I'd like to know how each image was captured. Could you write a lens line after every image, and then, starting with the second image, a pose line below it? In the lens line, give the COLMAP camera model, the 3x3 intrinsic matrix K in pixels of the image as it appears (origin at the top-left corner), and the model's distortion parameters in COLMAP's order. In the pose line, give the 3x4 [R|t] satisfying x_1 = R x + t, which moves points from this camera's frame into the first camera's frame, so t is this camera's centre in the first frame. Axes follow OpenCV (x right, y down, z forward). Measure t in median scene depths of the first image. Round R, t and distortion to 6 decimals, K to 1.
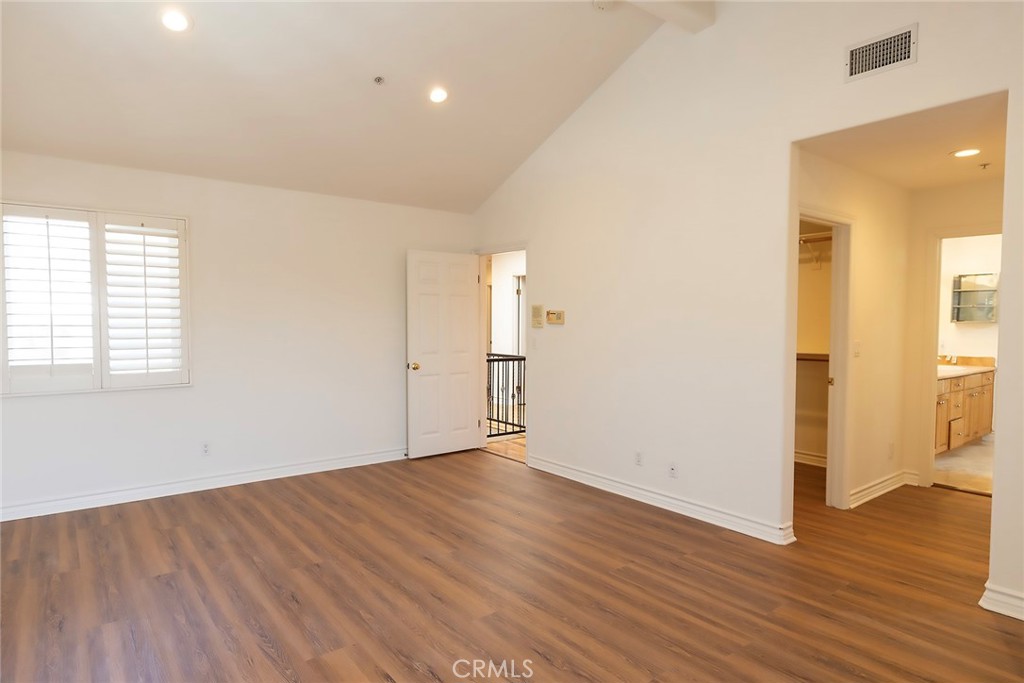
lens RADIAL K [[587.1, 0, 514.8], [0, 587.1, 340.3], [0, 0, 1]] dist [-0.000296, -0.002209]
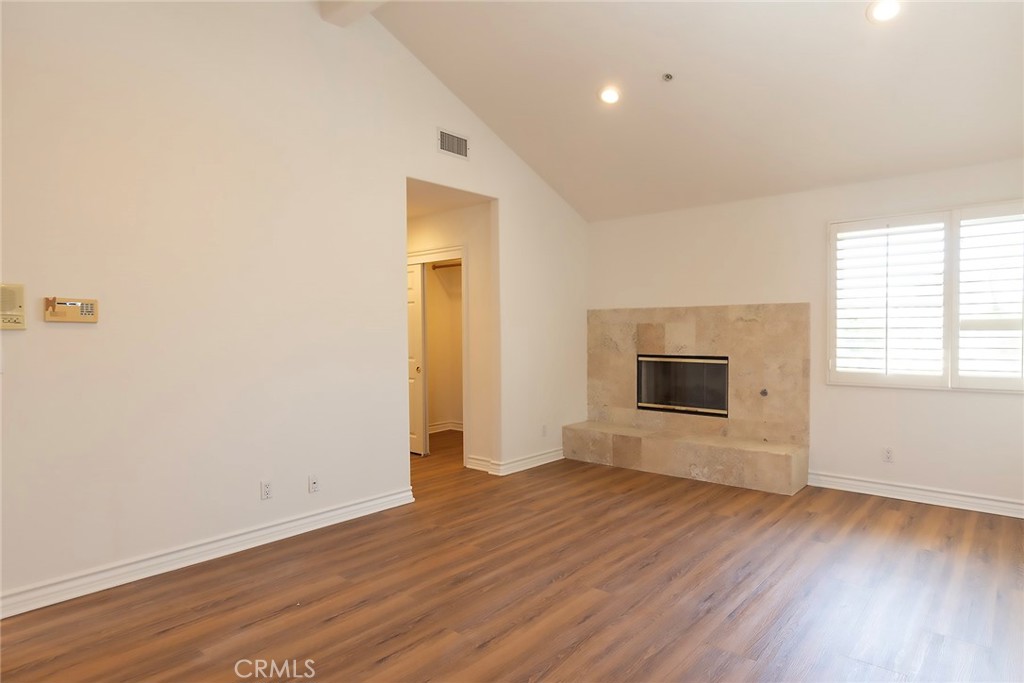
lens RADIAL K [[587.1, 0, 515.5], [0, 587.1, 343.8], [0, 0, 1]] dist [-0.000296, -0.002209]
pose [[-0.191680, -0.024922, 0.981141, -0.898067], [0.038003, 0.998739, 0.032794, -0.017215], [-0.980721, 0.043572, -0.190491, 1.144026]]
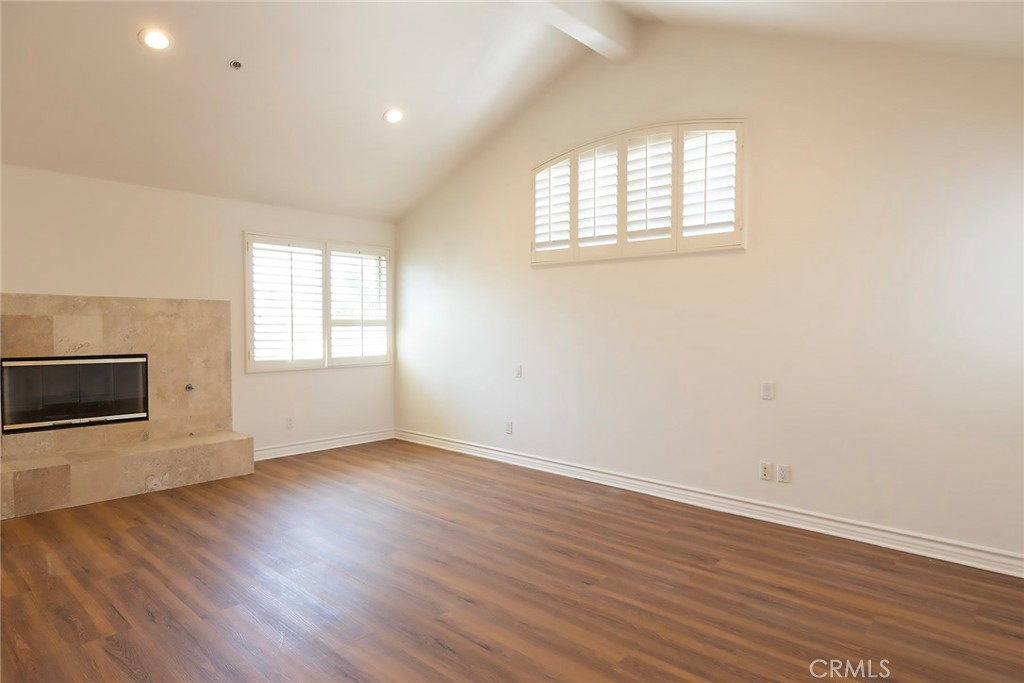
lens RADIAL K [[587.1, 0, 513.7], [0, 587.1, 340.8], [0, 0, 1]] dist [-0.000296, -0.002209]
pose [[-0.986261, -0.003606, -0.165158, -0.077089], [-0.013659, 0.998118, 0.059776, -0.041575], [0.164632, 0.061210, -0.984454, 1.896167]]
